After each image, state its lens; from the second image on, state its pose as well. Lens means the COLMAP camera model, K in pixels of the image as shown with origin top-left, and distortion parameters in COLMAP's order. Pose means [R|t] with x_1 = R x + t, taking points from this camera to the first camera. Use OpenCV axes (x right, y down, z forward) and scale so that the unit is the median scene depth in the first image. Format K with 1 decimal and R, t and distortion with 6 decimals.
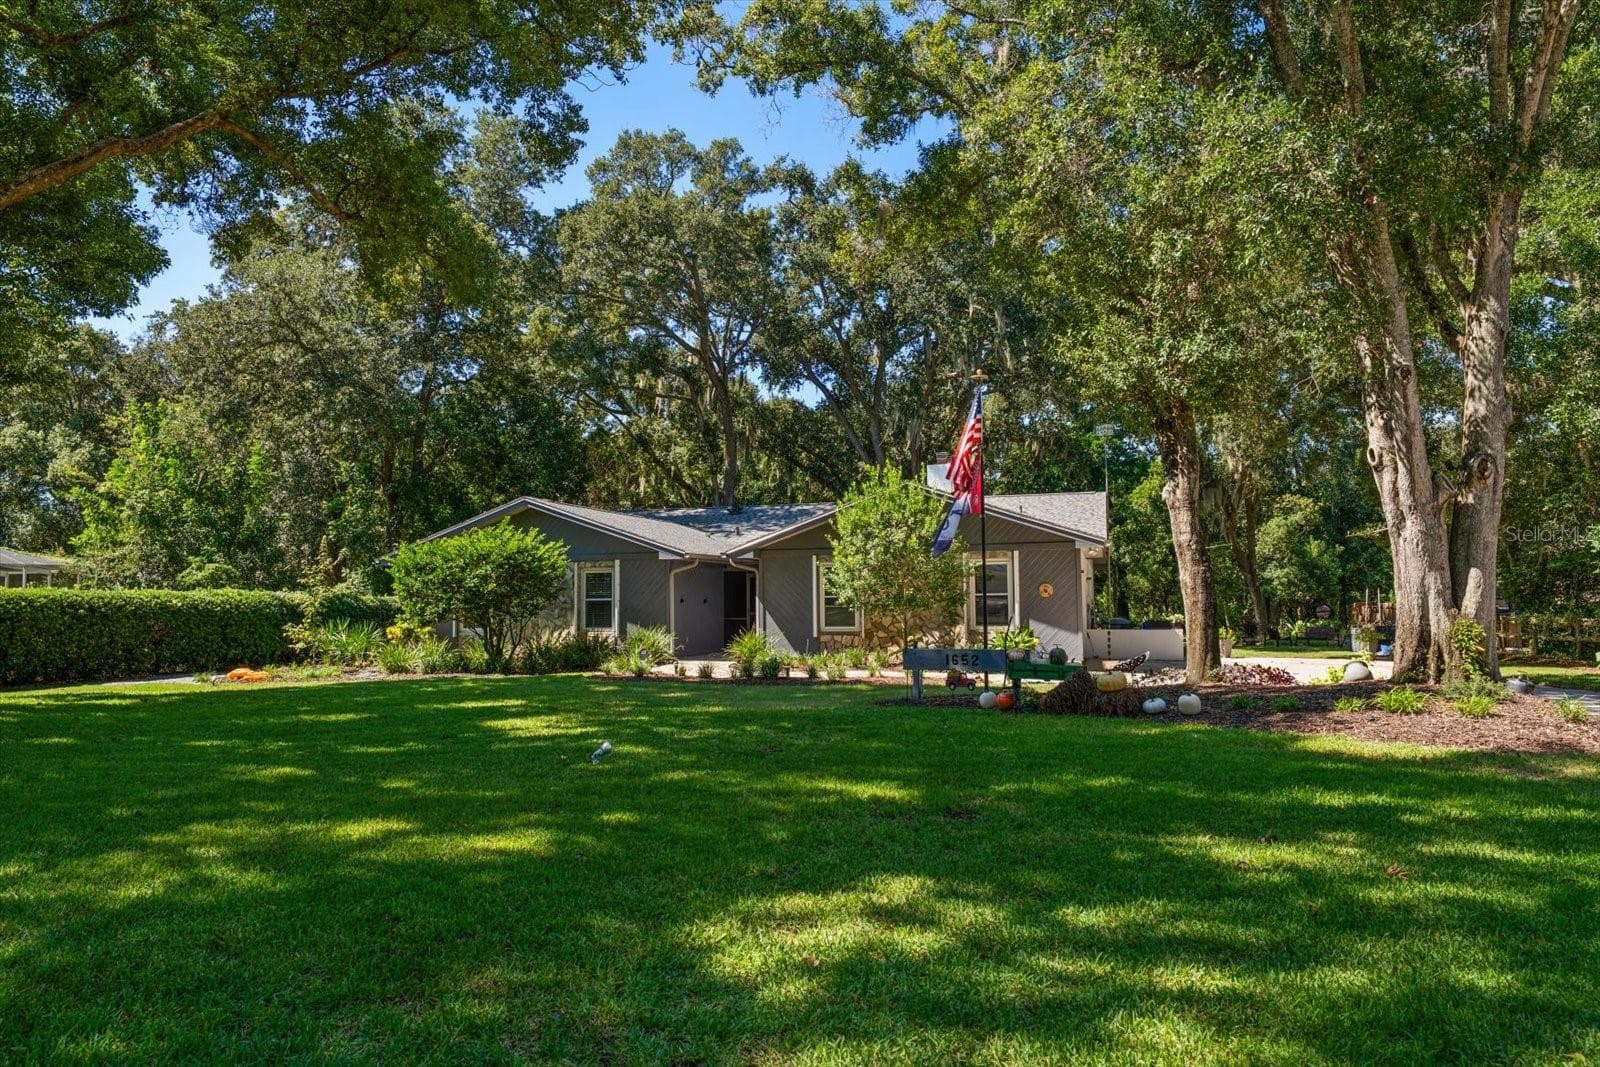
lens RADIAL K [[790.7, 0, 800.0], [0, 790.7, 533.5], [0, 0, 1]] dist [-0.000451, -0.000498]
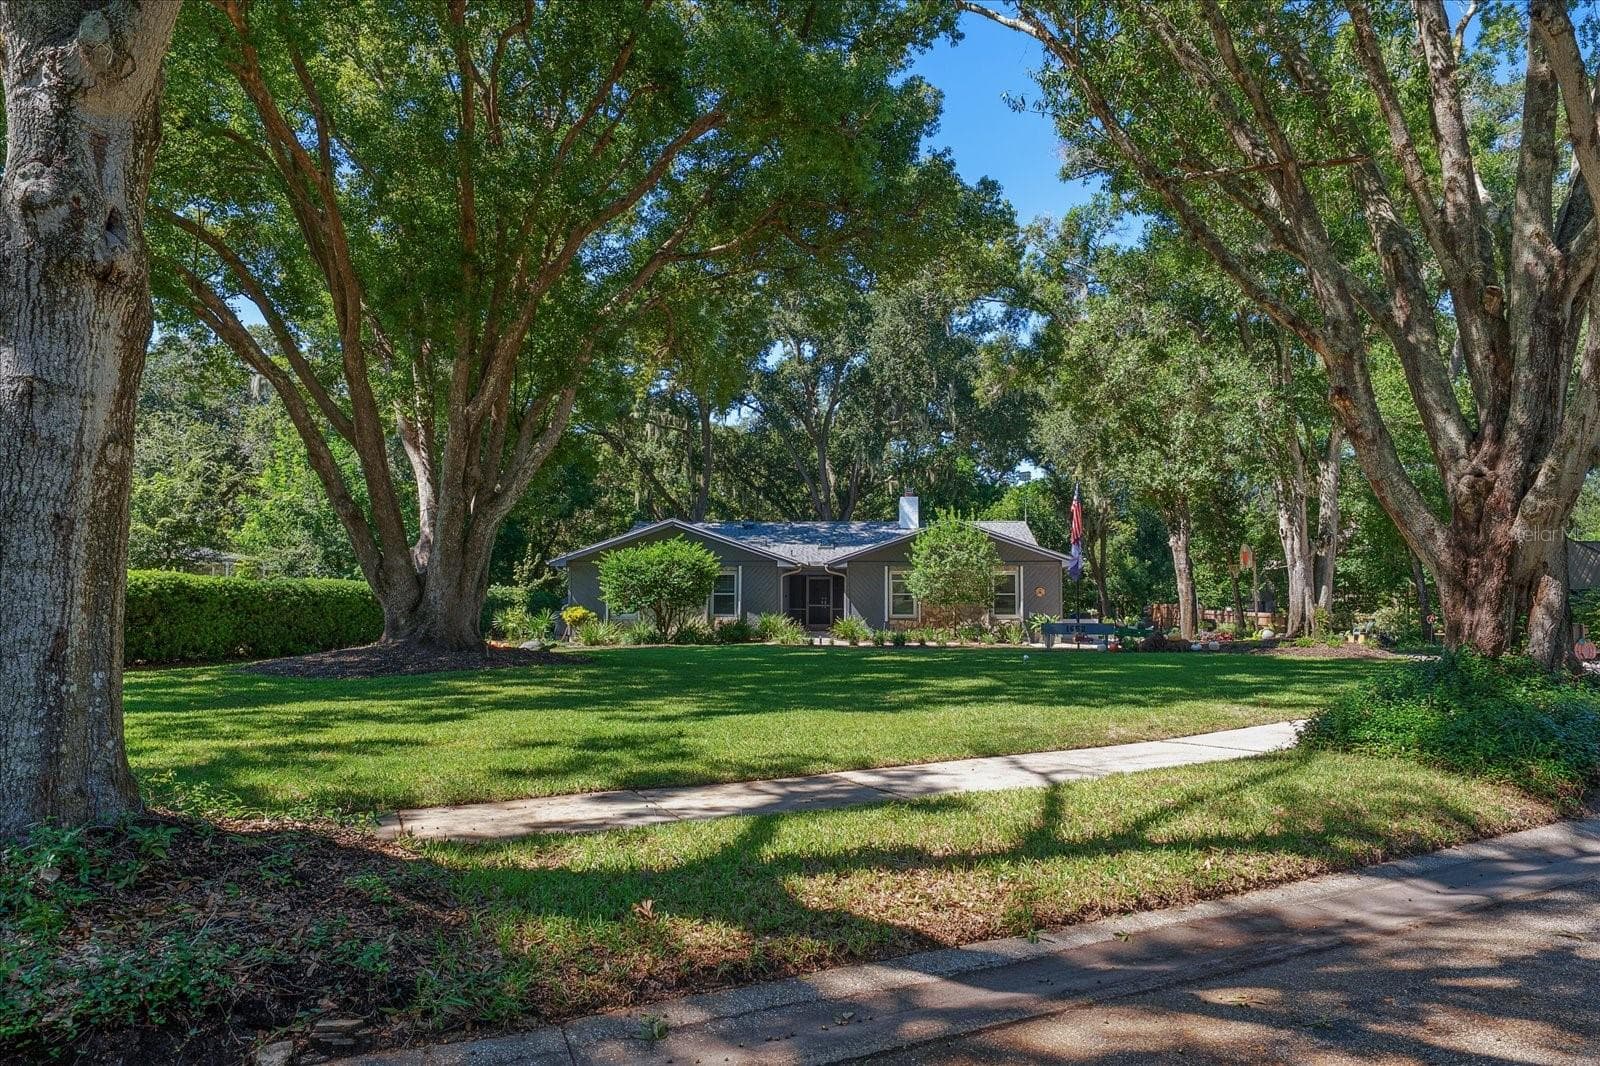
lens RADIAL K [[715.9, 0, 800.0], [0, 715.9, 533.0], [0, 0, 1]] dist [-0.001350, -0.000116]
pose [[0.983615, 0.028408, 0.178029, -0.768187], [-0.027441, 0.999592, -0.007896, -0.037873], [-0.178180, 0.002881, 0.983994, -0.569993]]
